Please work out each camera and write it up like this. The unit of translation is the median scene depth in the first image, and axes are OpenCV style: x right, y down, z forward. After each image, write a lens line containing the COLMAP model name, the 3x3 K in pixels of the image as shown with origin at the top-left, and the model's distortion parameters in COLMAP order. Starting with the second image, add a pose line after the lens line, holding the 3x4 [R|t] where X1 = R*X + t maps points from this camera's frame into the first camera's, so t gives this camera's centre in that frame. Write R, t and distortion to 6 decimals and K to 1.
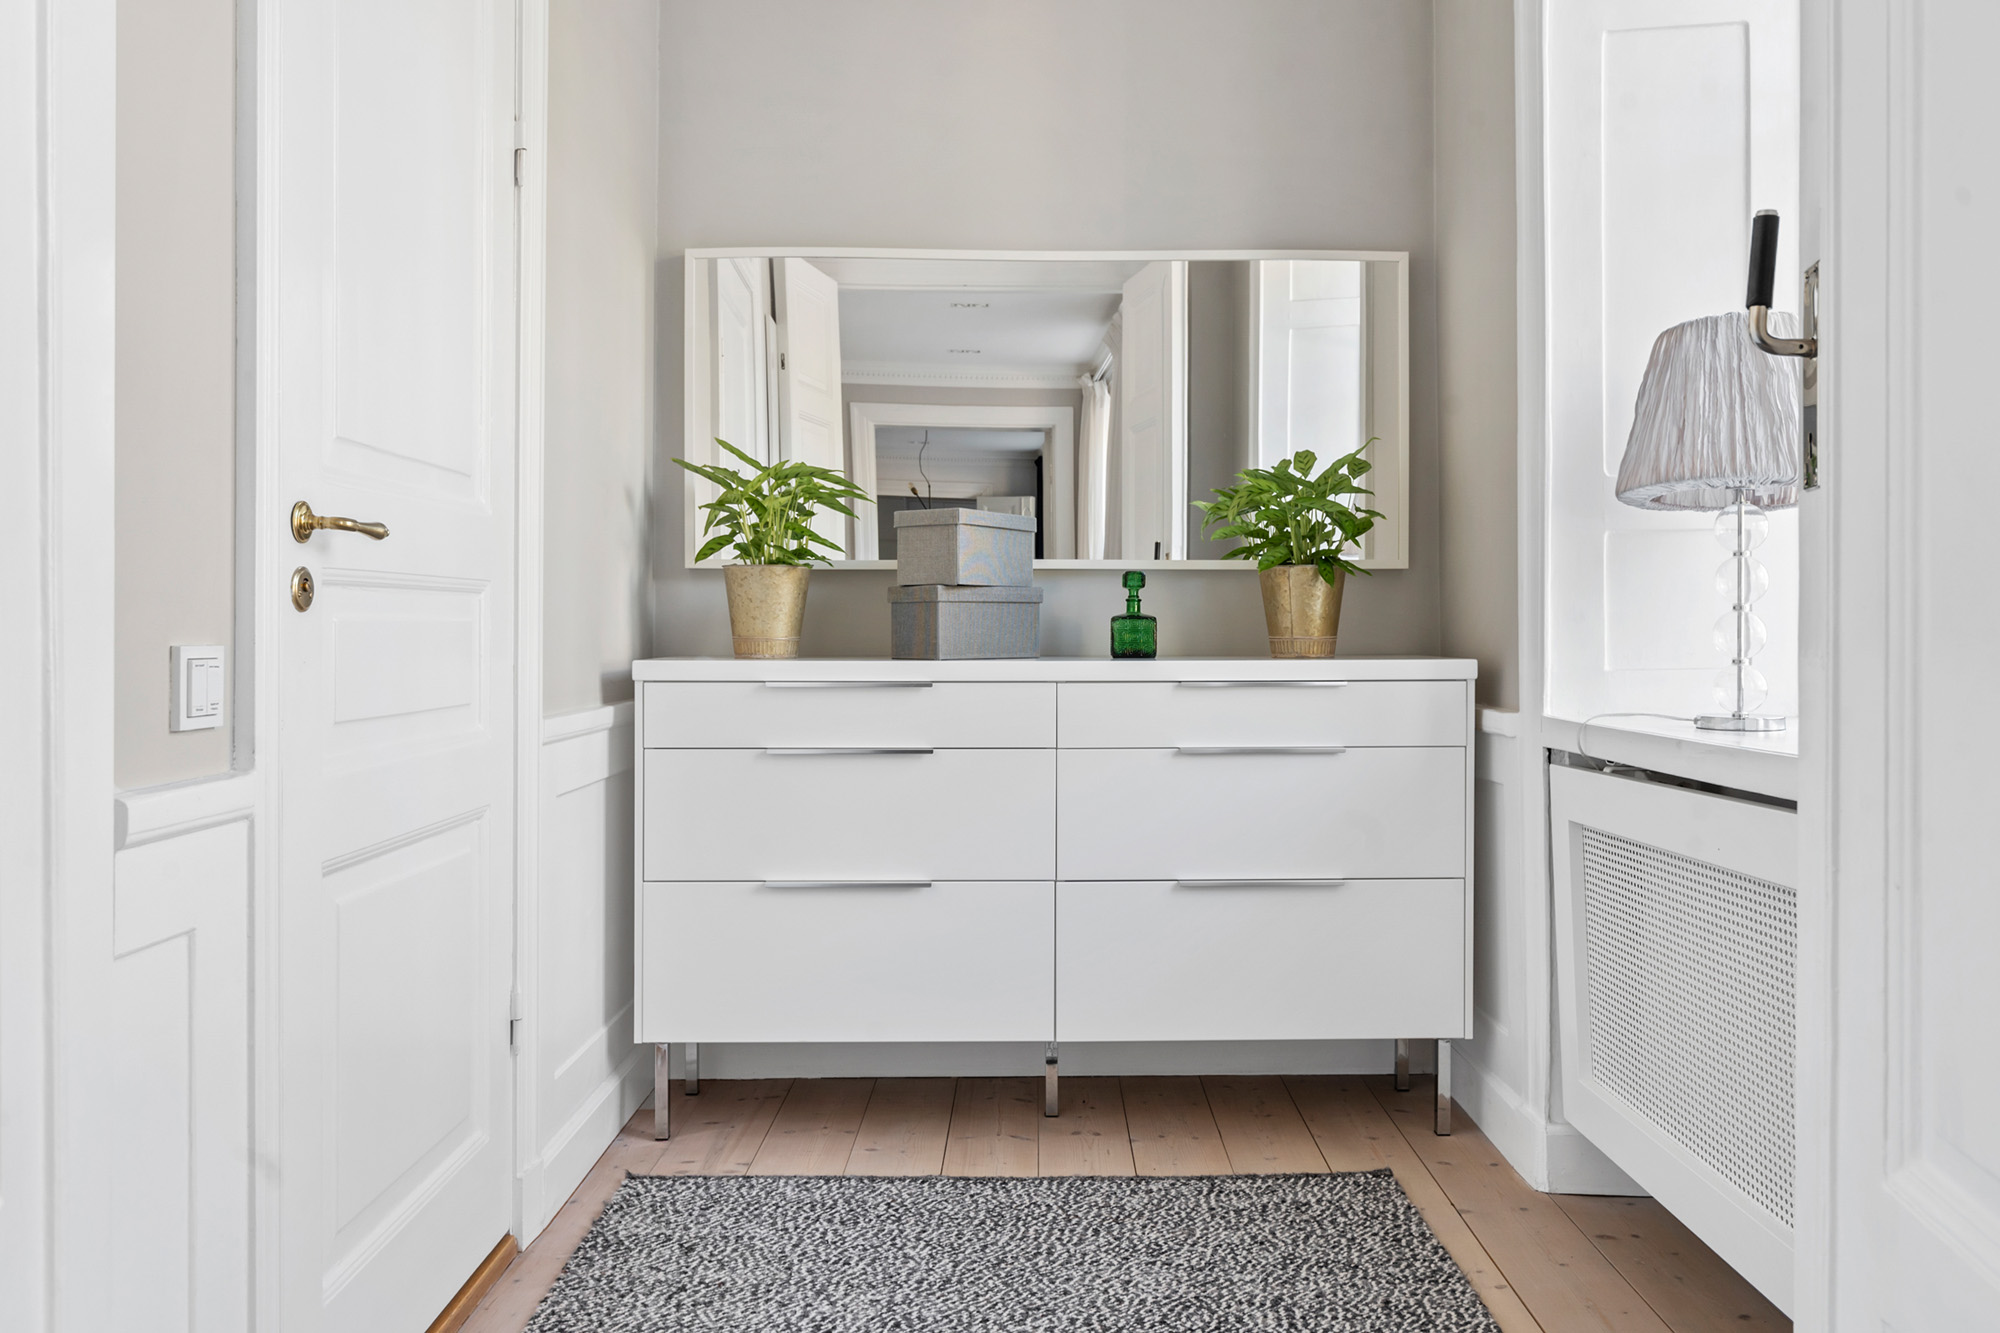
lens RADIAL K [[1551.3, 0, 1001.8], [0, 1551.3, 631.7], [0, 0, 1]] dist [-0.000041, -0.000067]
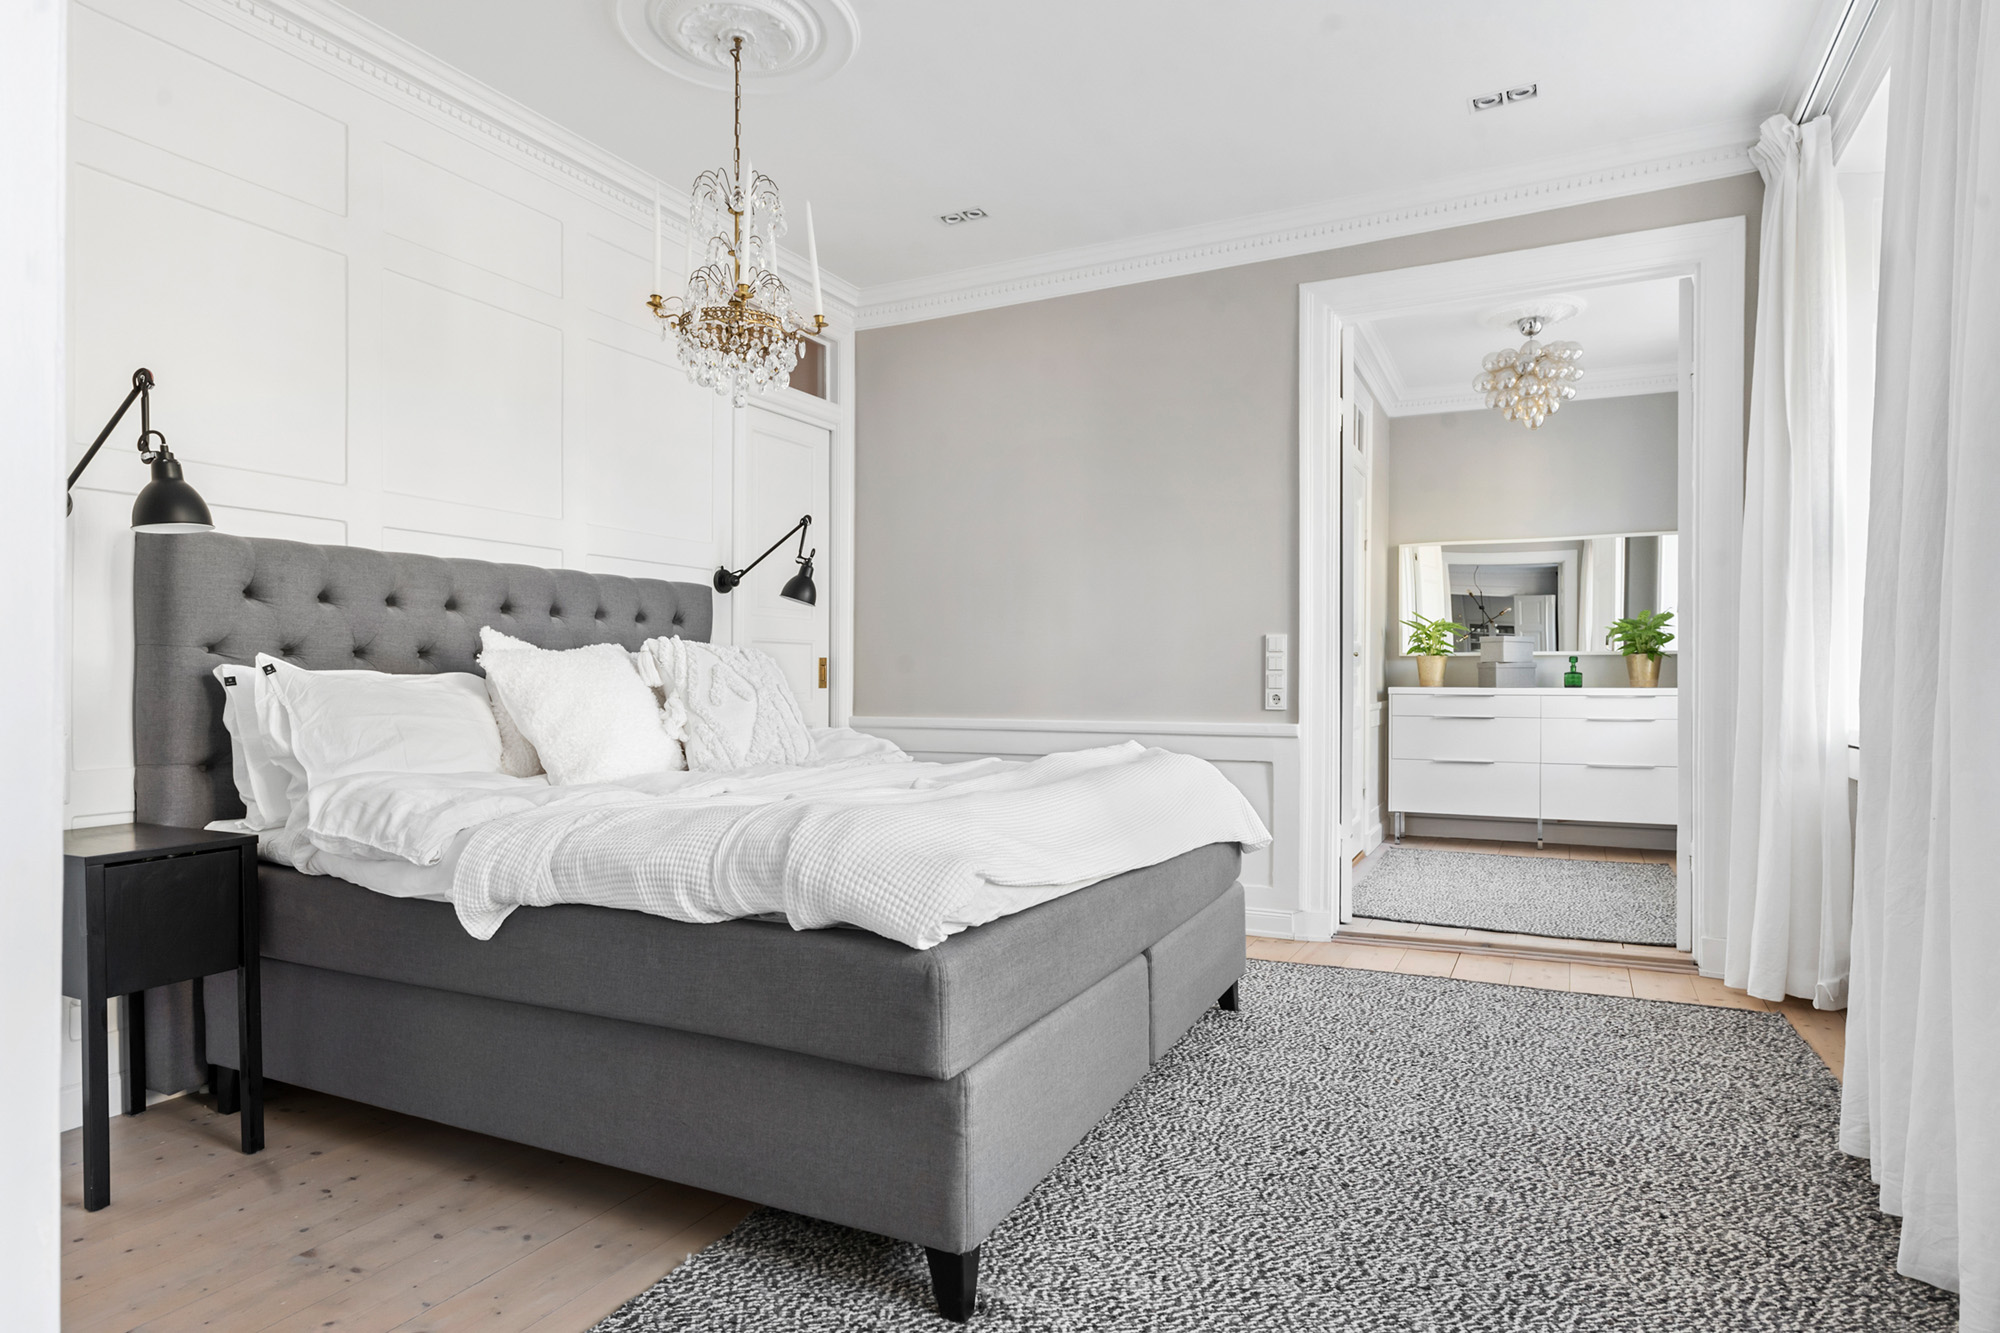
lens RADIAL K [[1112.9, 0, 1000.0], [0, 1112.9, 666.5], [0, 0, 1]] dist [0.000735, 0.000004]
pose [[0.897776, -0.002584, -0.440445, 0.041650], [0.001434, 0.999995, -0.002943, -0.016114], [0.440450, 0.002010, 0.897775, -1.236274]]
